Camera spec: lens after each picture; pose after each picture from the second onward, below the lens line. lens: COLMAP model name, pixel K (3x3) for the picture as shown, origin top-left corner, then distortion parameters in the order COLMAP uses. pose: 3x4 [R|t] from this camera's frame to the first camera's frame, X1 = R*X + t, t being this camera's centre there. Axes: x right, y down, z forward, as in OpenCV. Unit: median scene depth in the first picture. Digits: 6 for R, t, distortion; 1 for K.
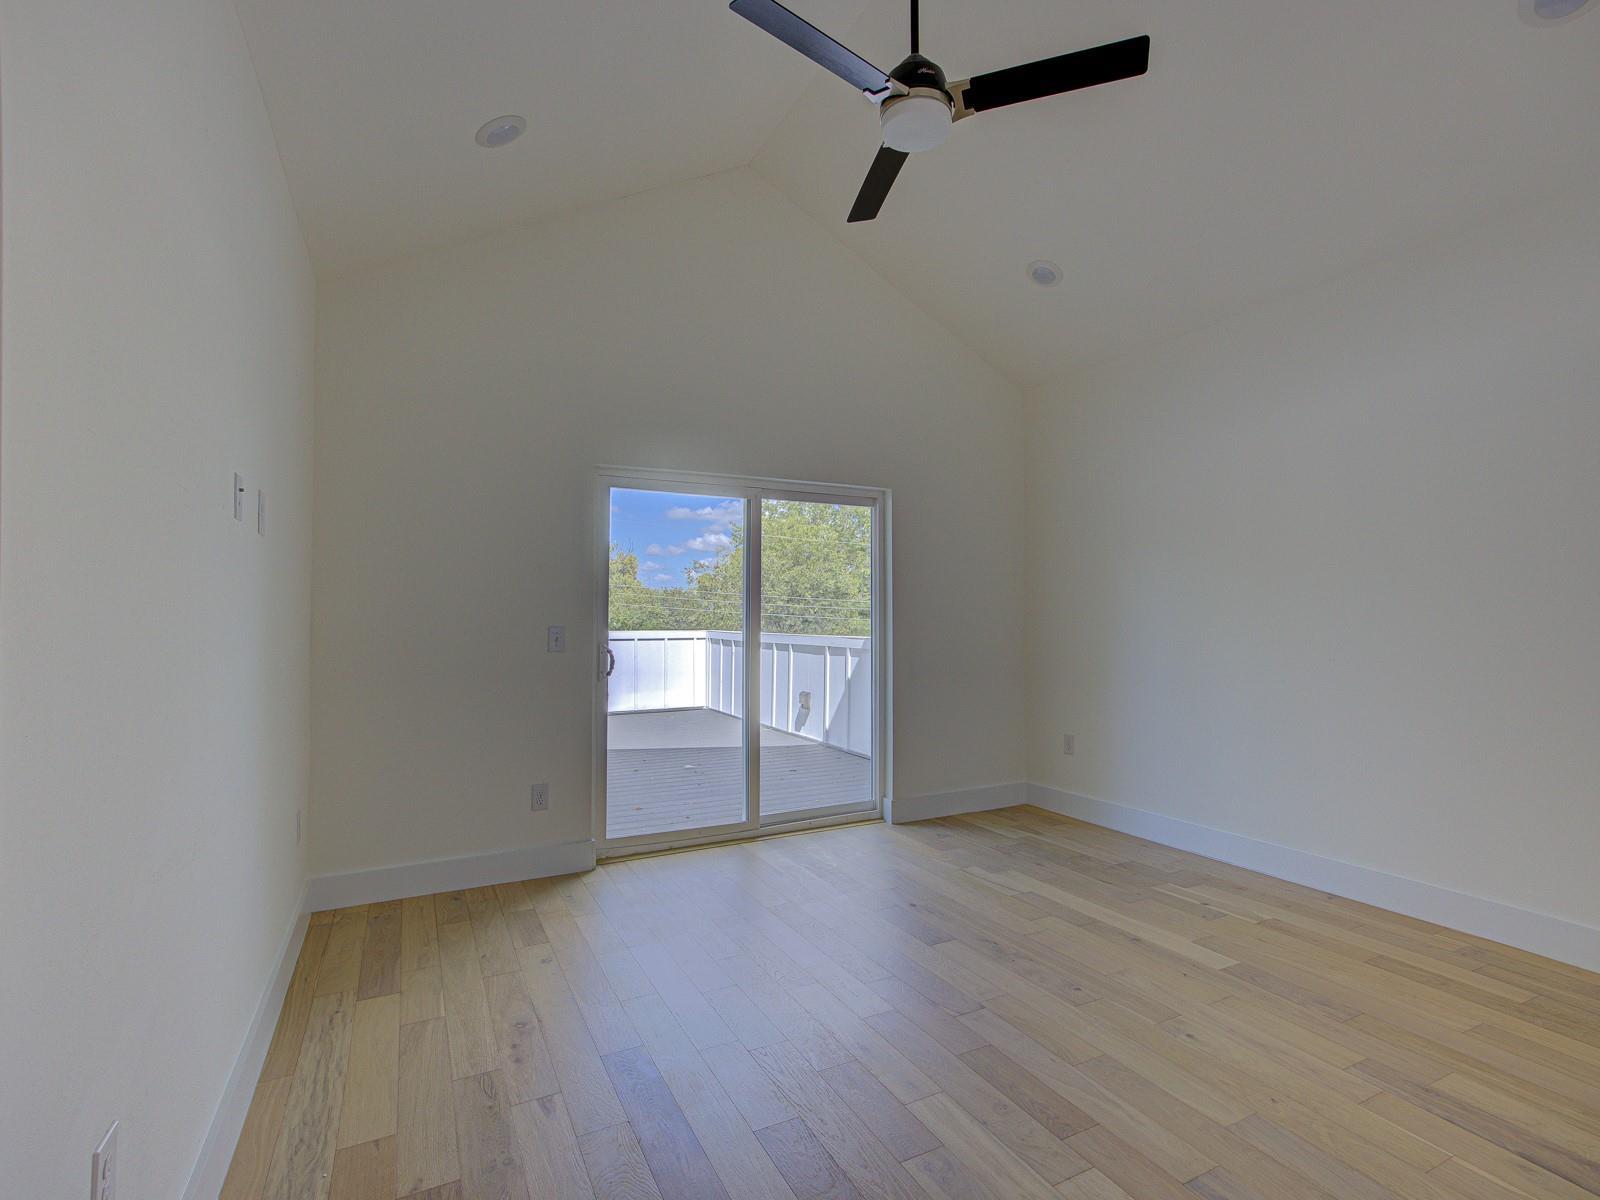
lens RADIAL K [[777.0, 0, 861.7], [0, 777.0, 583.0], [0, 0, 1]] dist [-0.001363, 0.013669]
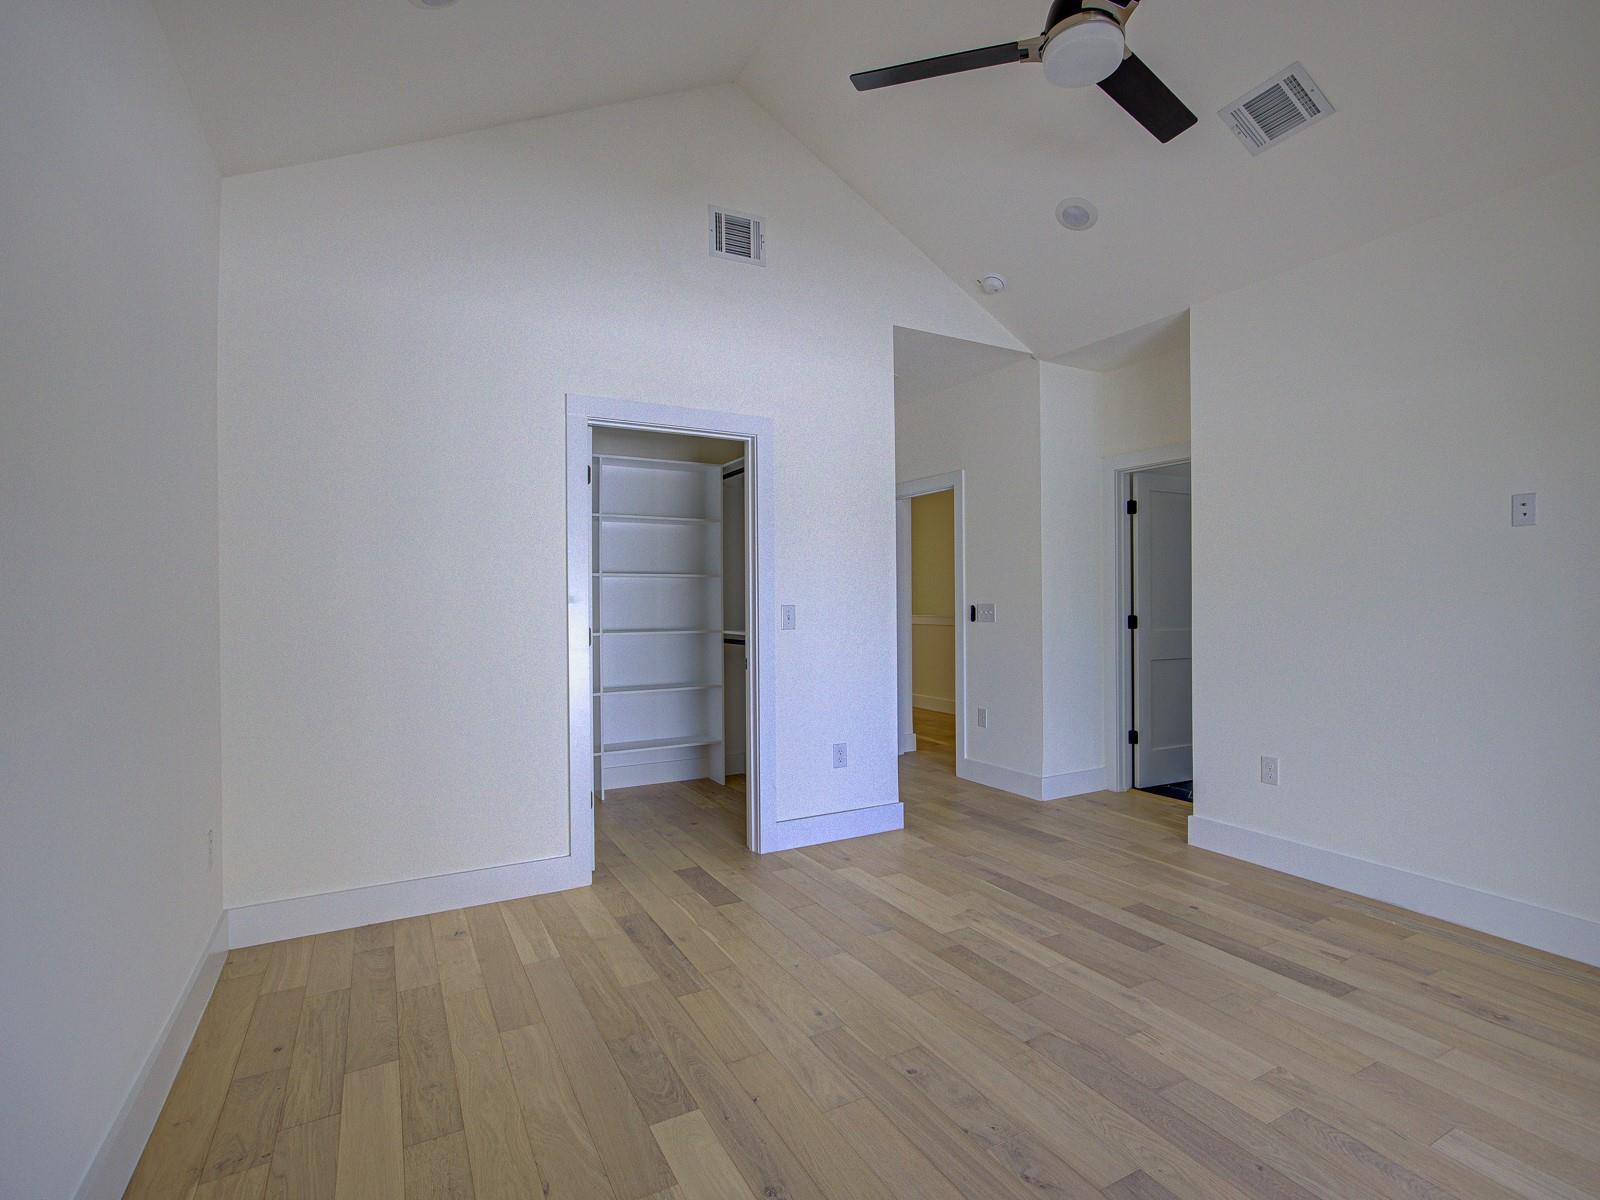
lens RADIAL K [[777.0, 0, 861.7], [0, 777.0, 583.0], [0, 0, 1]] dist [-0.001363, 0.013669]
pose [[-0.999401, 0.008296, -0.033608, 0.283180], [0.010624, 0.997511, -0.069700, 0.066863], [0.032946, -0.070015, -0.997002, 1.468082]]
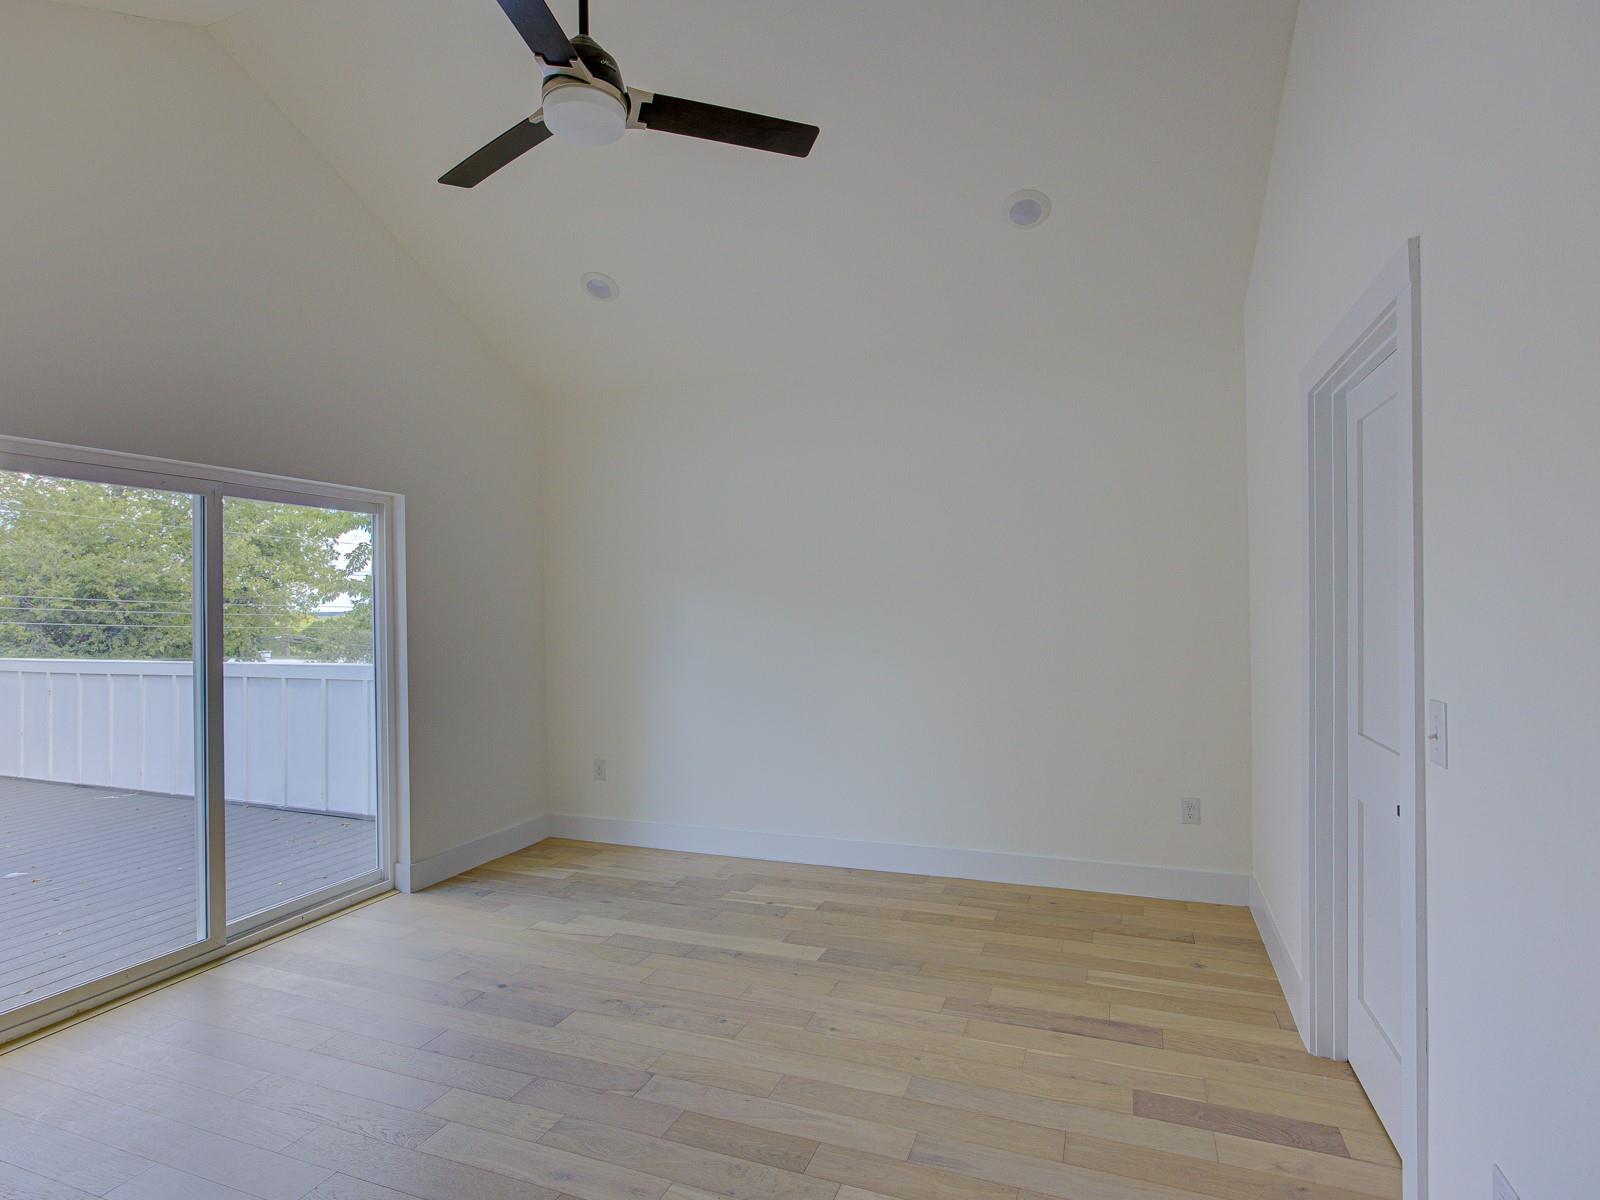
lens RADIAL K [[777.8, 0, 810.1], [0, 777.8, 597.1], [0, 0, 1]] dist [-0.028990, 0.021453]
pose [[0.772696, 0.000635, 0.634775, -0.230182], [-0.015467, 0.999721, 0.017828, -0.049751], [-0.634587, -0.023593, 0.772491, 0.117973]]
